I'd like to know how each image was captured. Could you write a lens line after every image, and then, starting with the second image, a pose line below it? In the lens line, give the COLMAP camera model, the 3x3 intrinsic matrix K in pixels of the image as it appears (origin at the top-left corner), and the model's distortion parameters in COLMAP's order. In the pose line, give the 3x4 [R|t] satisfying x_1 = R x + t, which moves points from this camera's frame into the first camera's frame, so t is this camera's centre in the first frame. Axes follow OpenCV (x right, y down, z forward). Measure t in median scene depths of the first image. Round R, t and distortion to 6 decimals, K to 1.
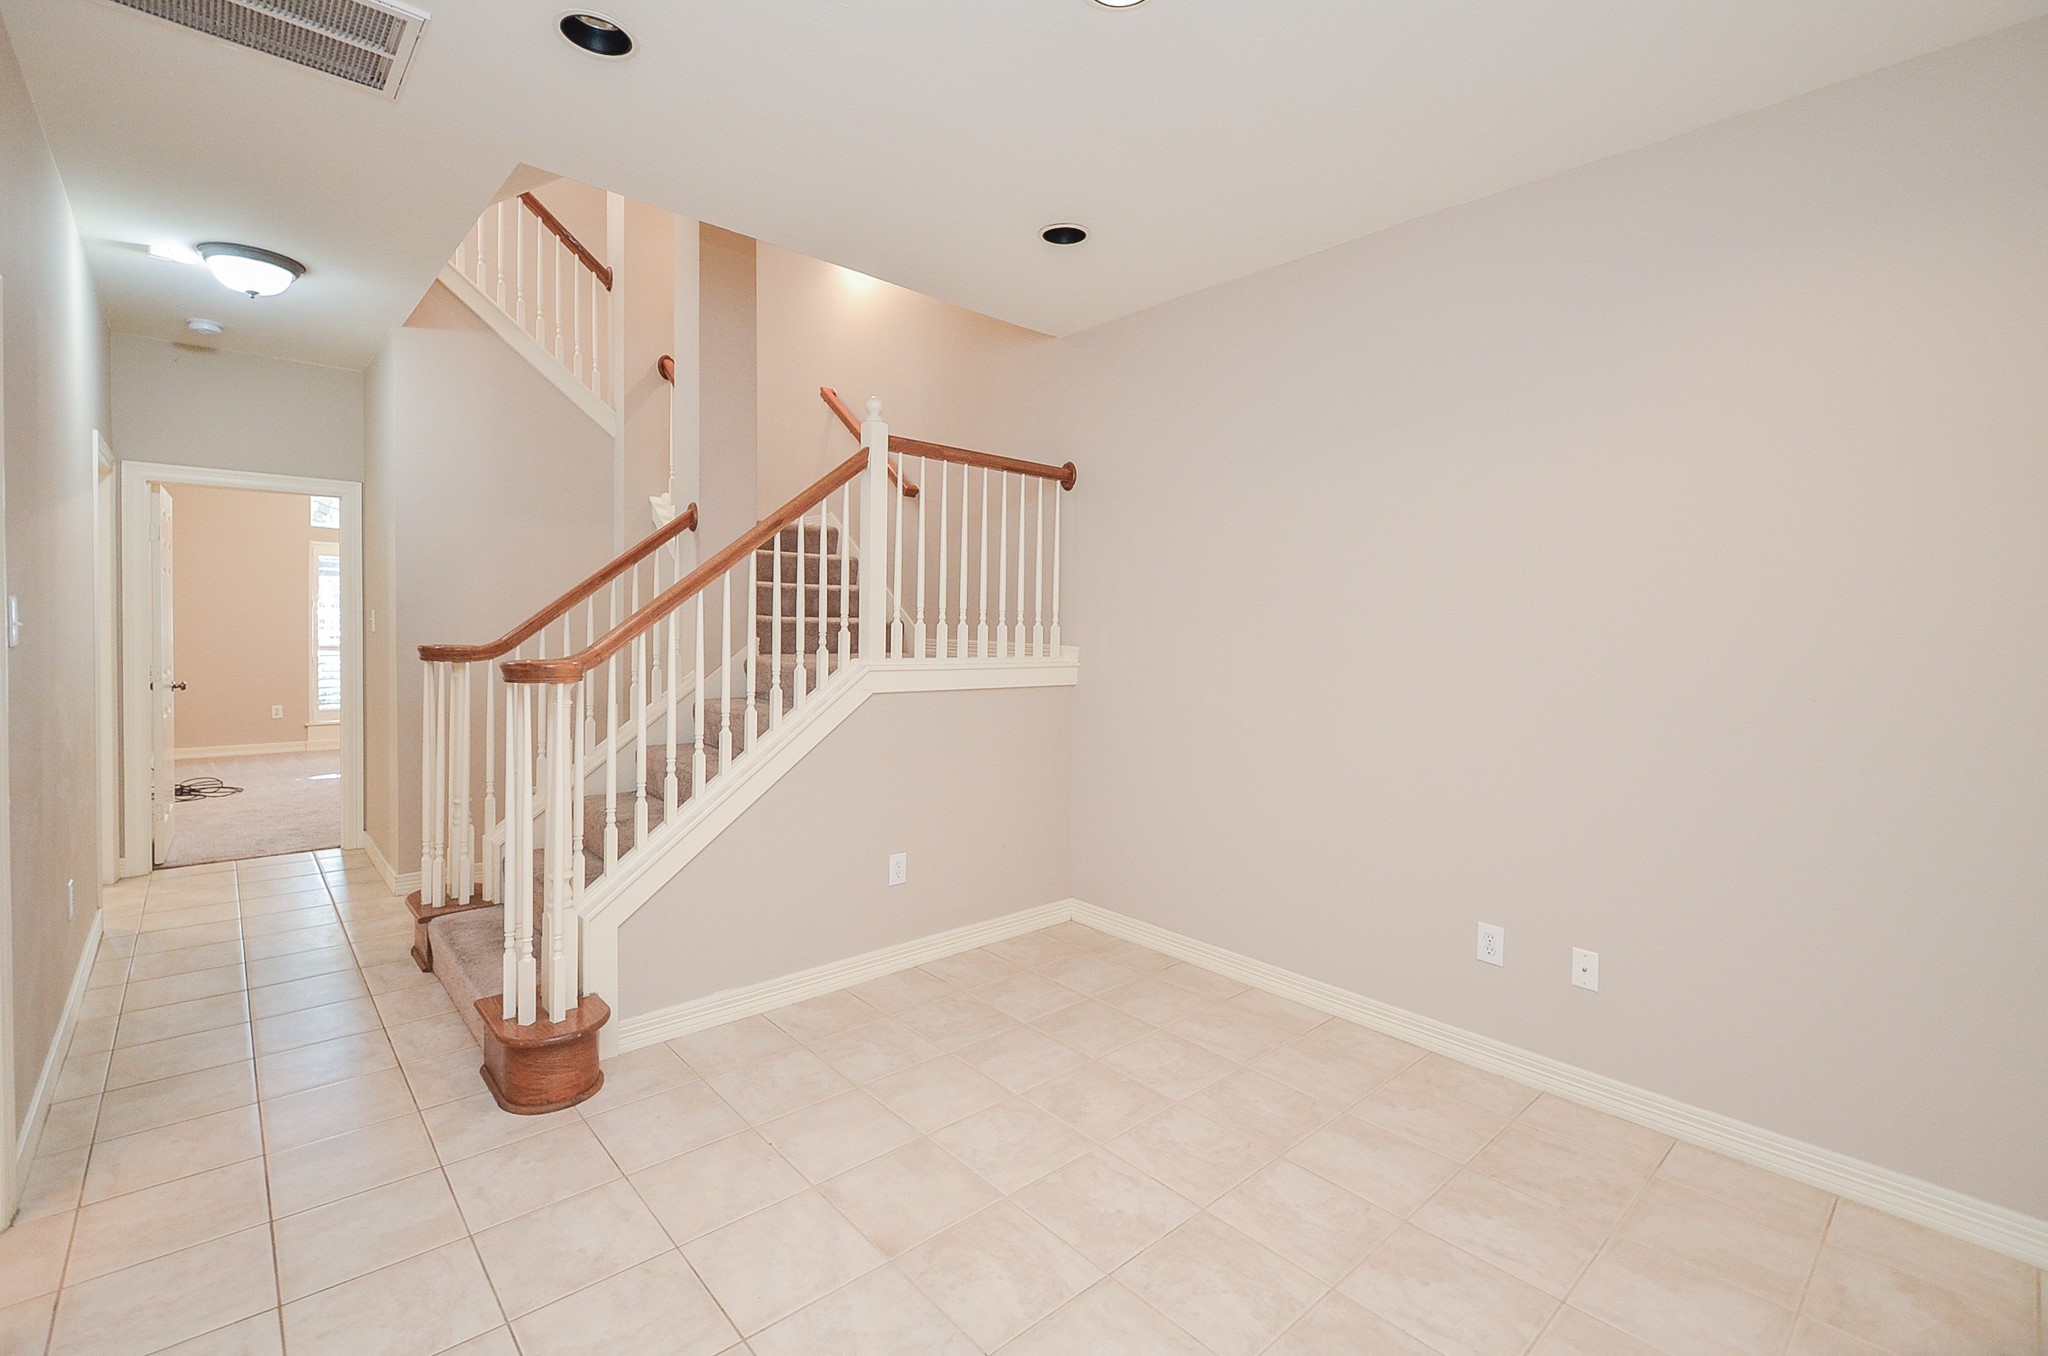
lens RADIAL K [[913.1, 0, 1025.7], [0, 913.1, 636.1], [0, 0, 1]] dist [0.023333, -0.017566]
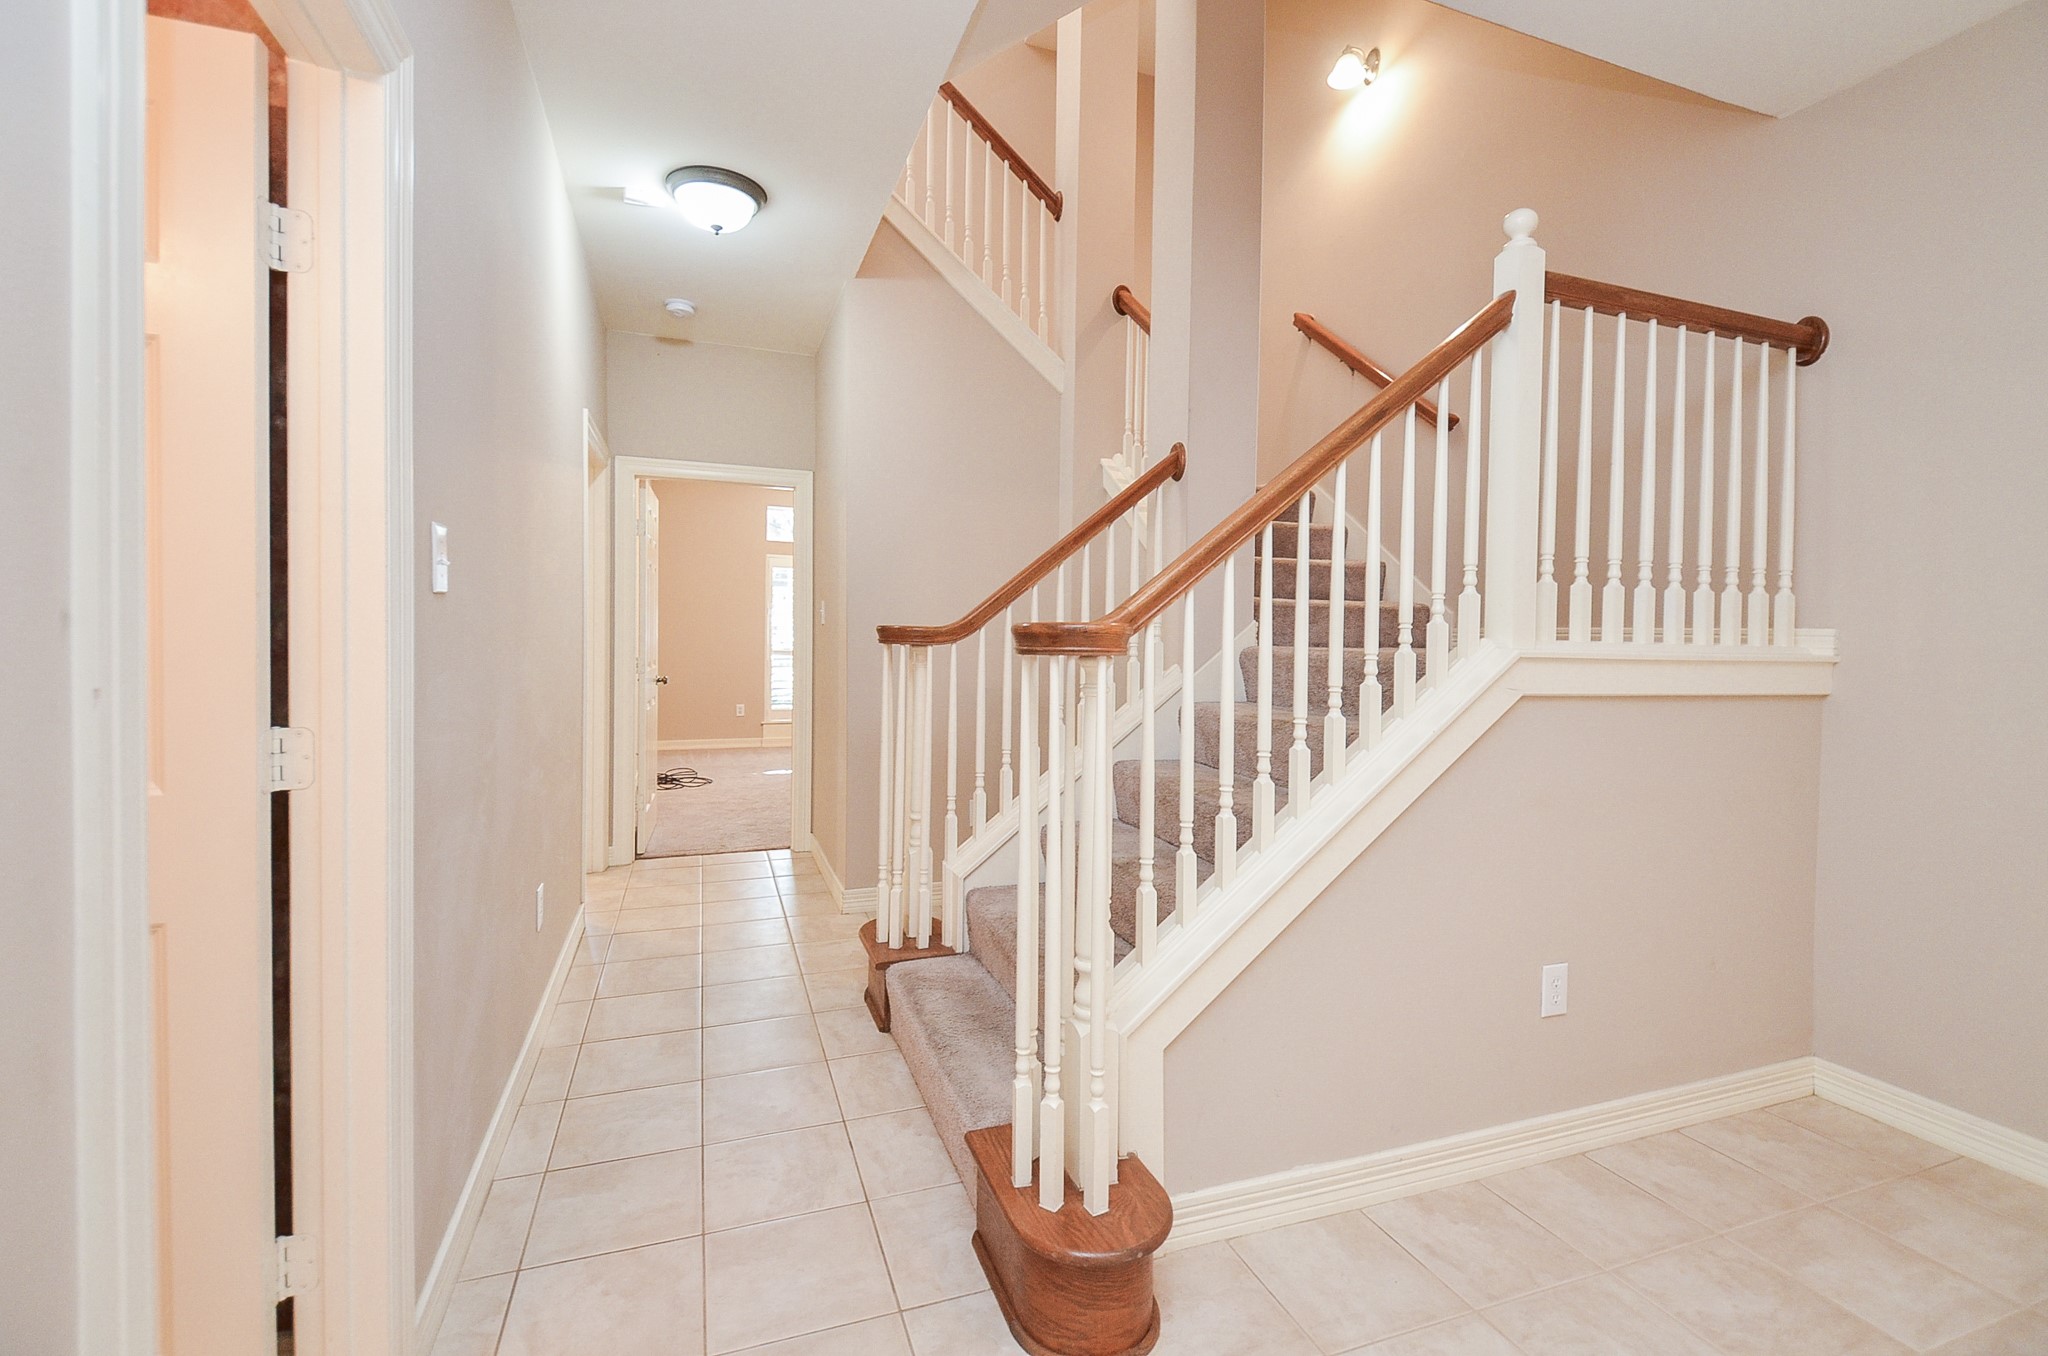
lens RADIAL K [[913.1, 0, 1025.7], [0, 913.1, 636.1], [0, 0, 1]] dist [0.023333, -0.017566]
pose [[0.927625, -0.003473, -0.373497, -0.198581], [-0.003924, 0.999811, -0.019042, 0.030186], [0.373493, 0.019129, 0.927436, 0.250954]]
